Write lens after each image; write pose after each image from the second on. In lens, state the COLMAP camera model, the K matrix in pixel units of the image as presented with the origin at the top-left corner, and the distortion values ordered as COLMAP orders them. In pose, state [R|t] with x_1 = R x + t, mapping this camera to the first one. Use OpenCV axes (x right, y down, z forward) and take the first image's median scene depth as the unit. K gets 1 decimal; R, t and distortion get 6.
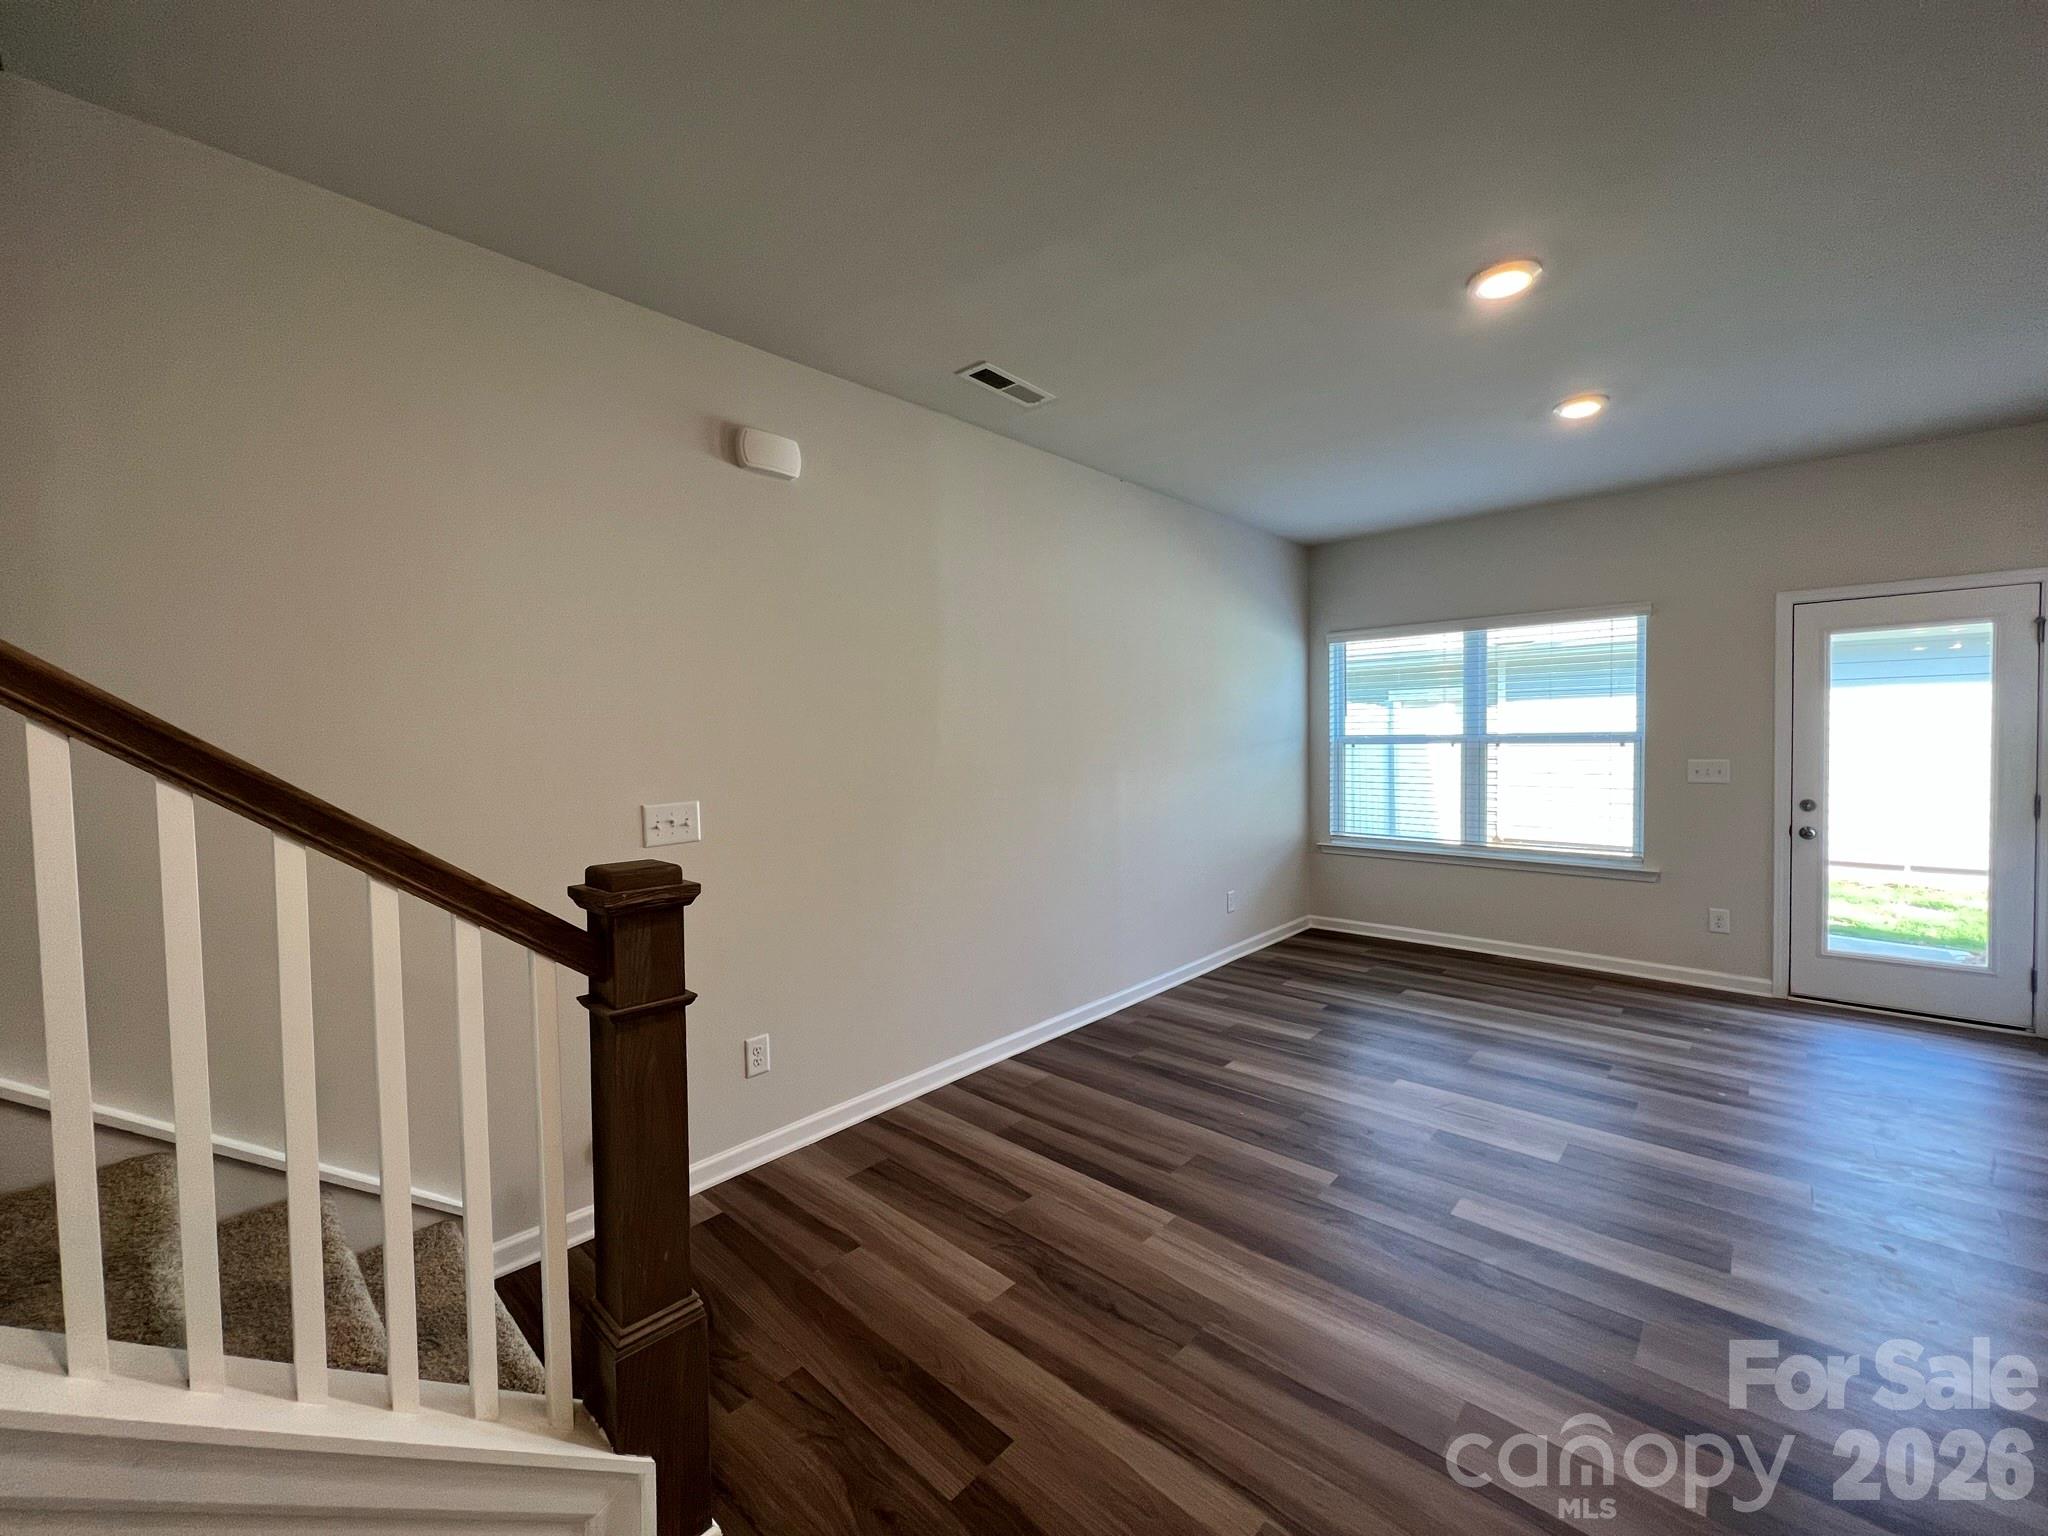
lens RADIAL K [[819.4, 0, 1020.4], [0, 819.4, 763.1], [0, 0, 1]] dist [-0.002248, 0.000290]
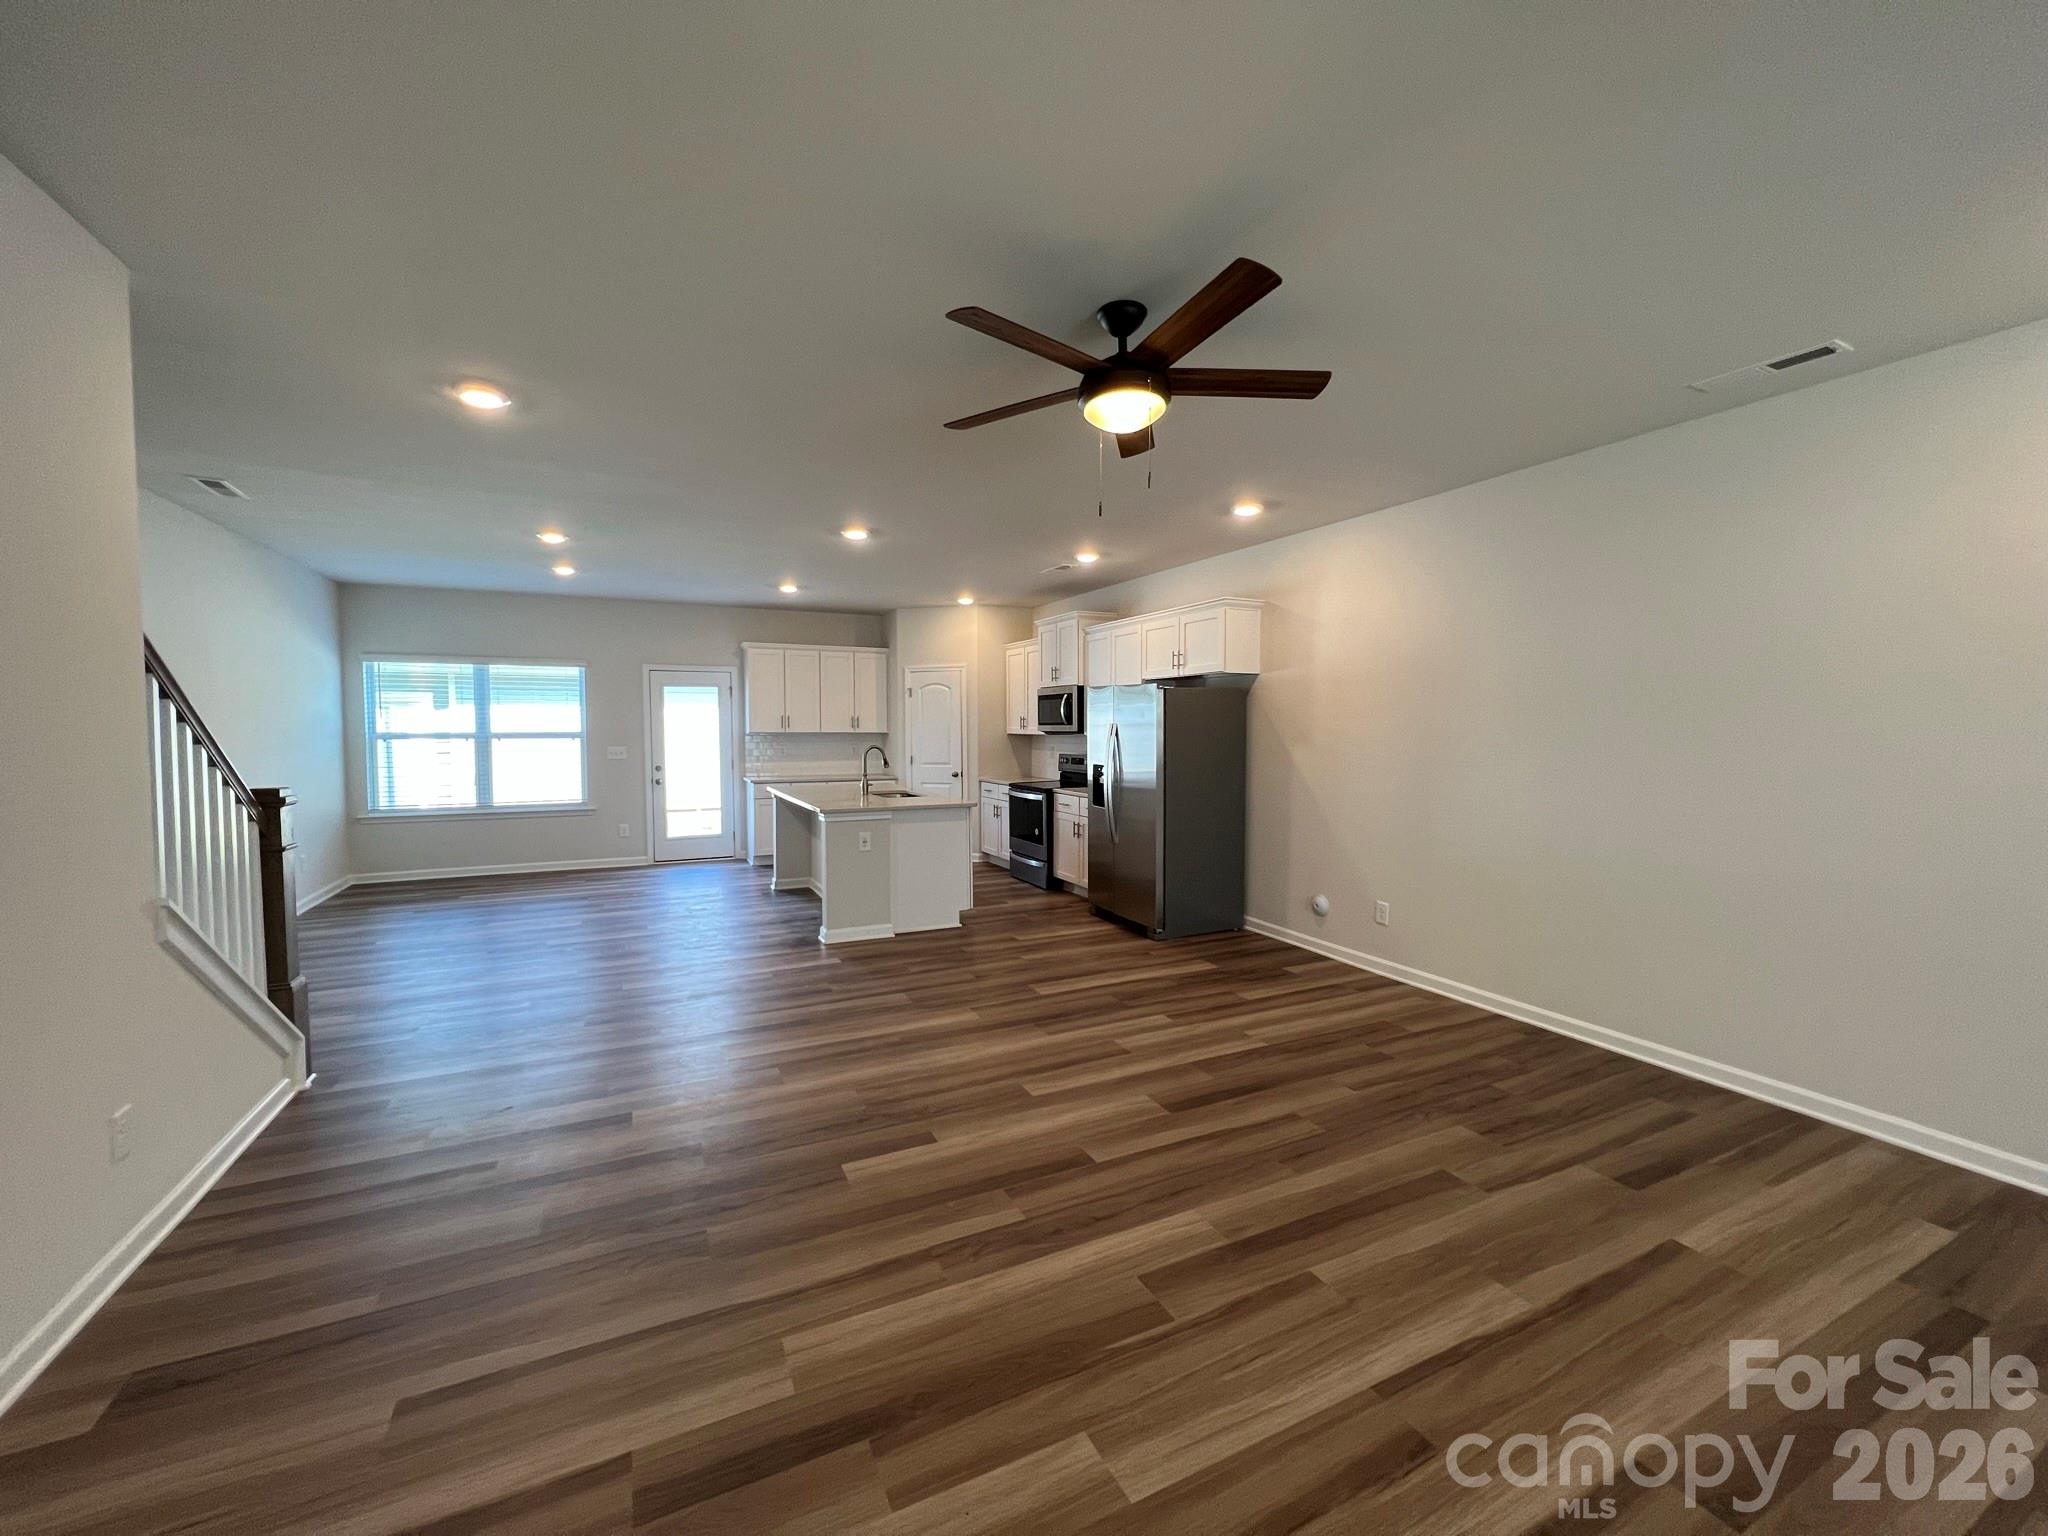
lens RADIAL K [[819.4, 0, 1020.4], [0, 819.4, 763.1], [0, 0, 1]] dist [-0.002248, 0.000290]
pose [[0.366295, -0.026341, 0.930126, -0.615453], [0.024030, 0.999534, 0.018844, 0.020840], [-0.930188, 0.015448, 0.366758, -0.599806]]
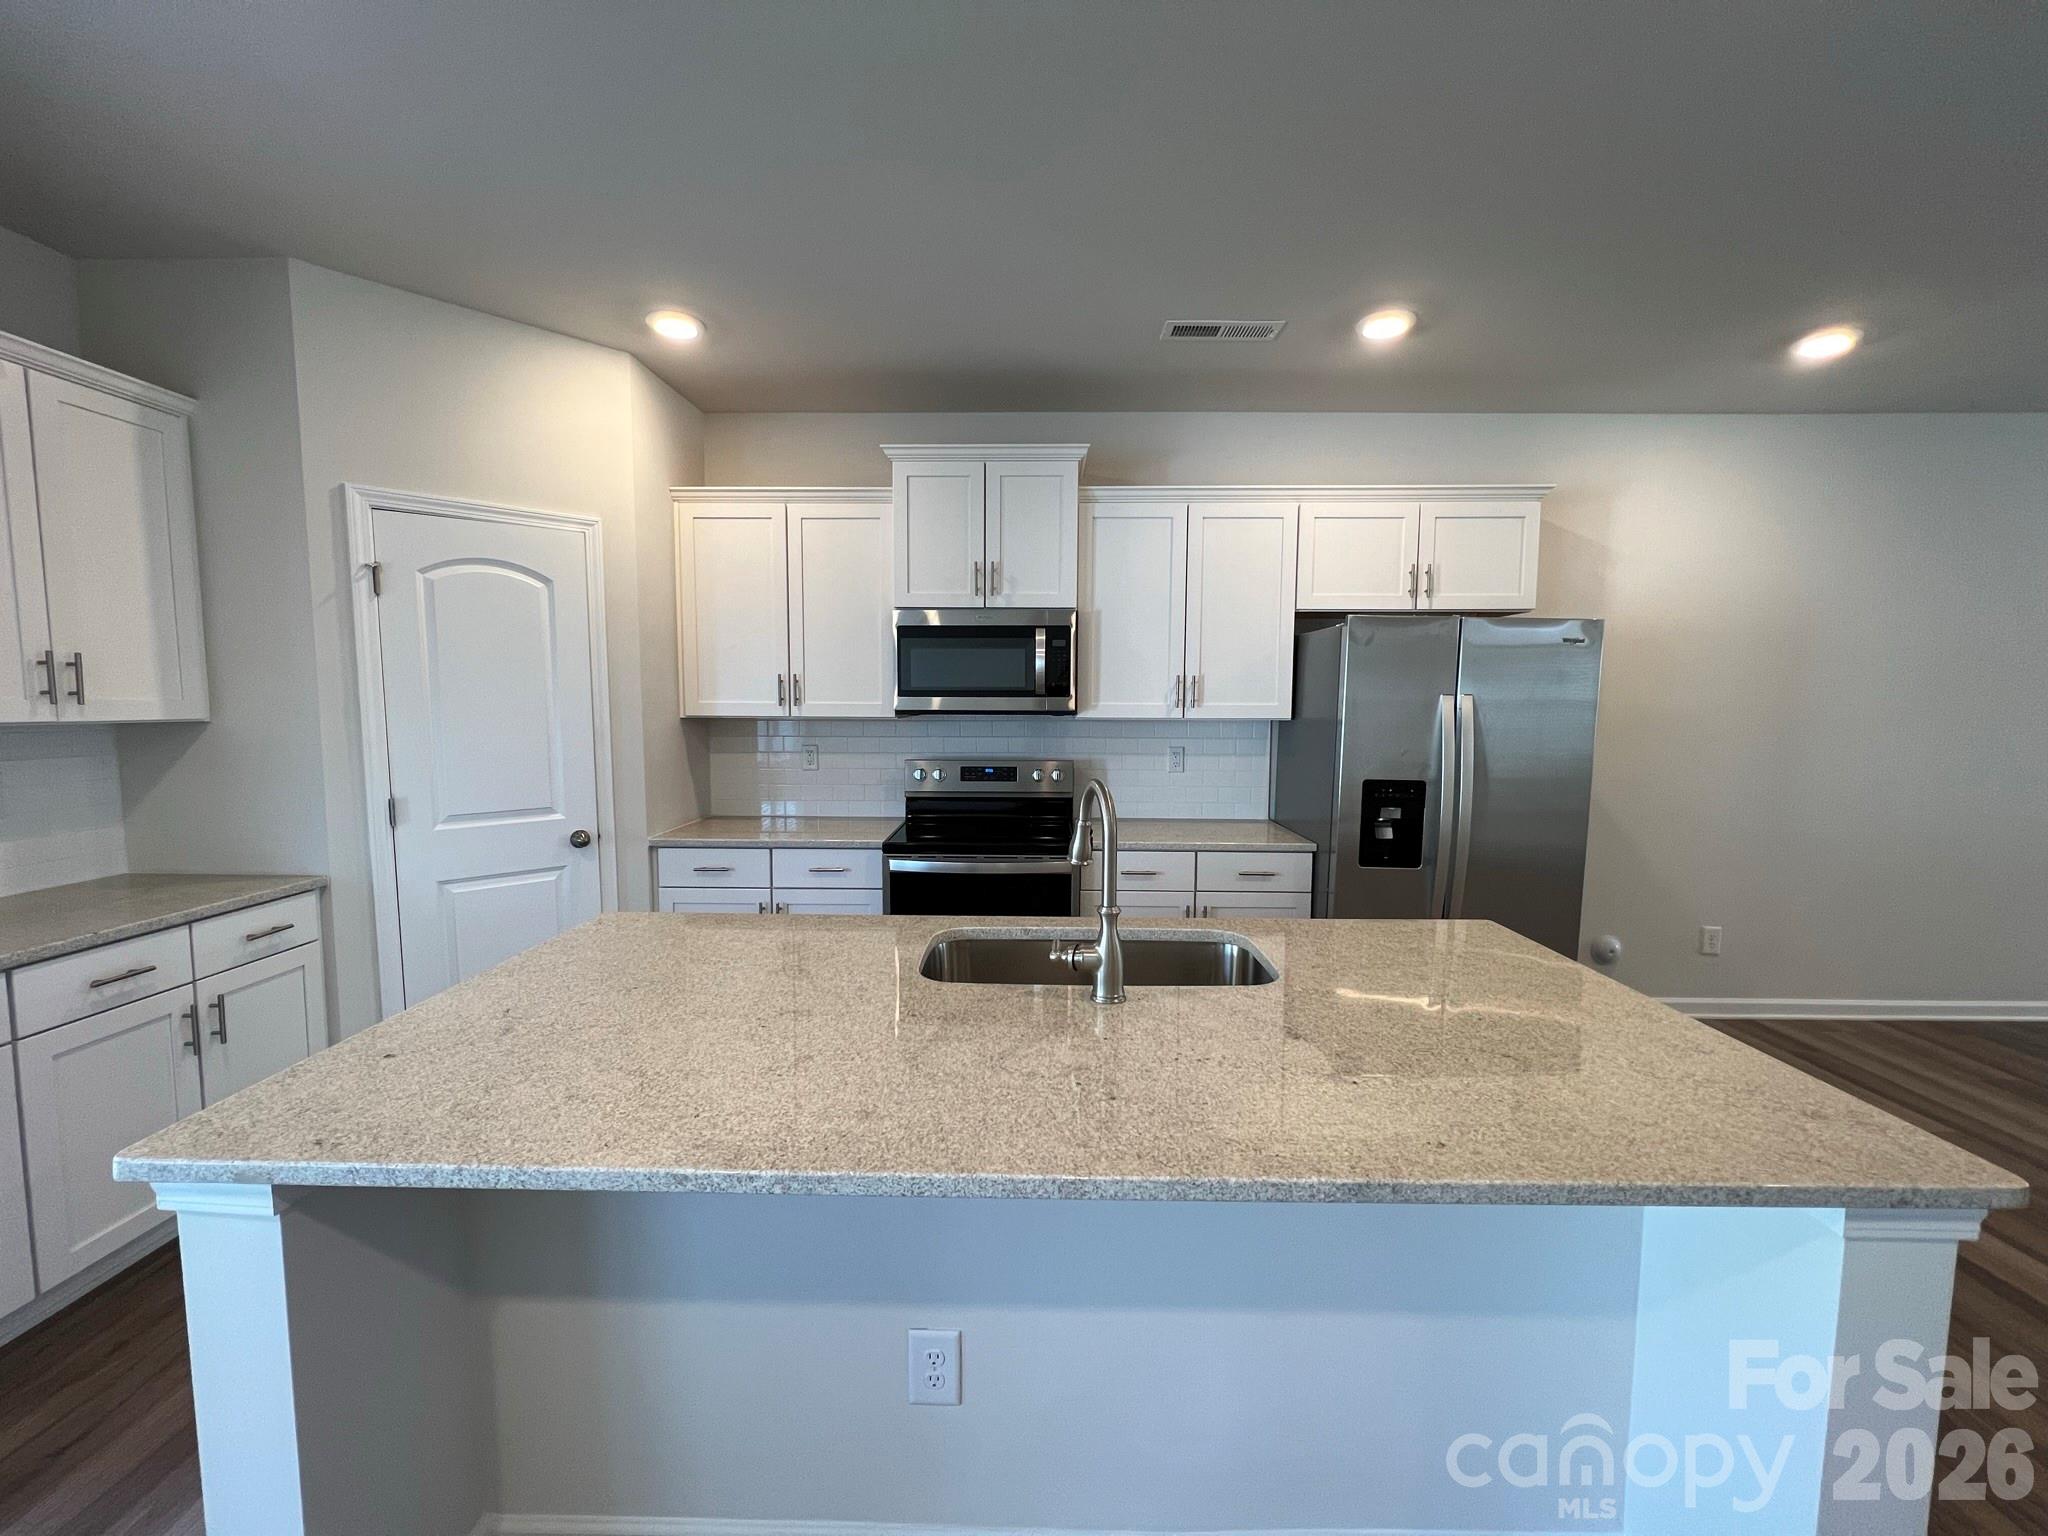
lens RADIAL K [[819.4, 0, 1020.4], [0, 819.4, 763.1], [0, 0, 1]] dist [-0.002248, 0.000290]
pose [[-0.666736, -0.046182, 0.743862, 0.475285], [0.029749, 0.995634, 0.088478, -0.031757], [-0.744700, 0.081121, -0.662451, 0.496256]]
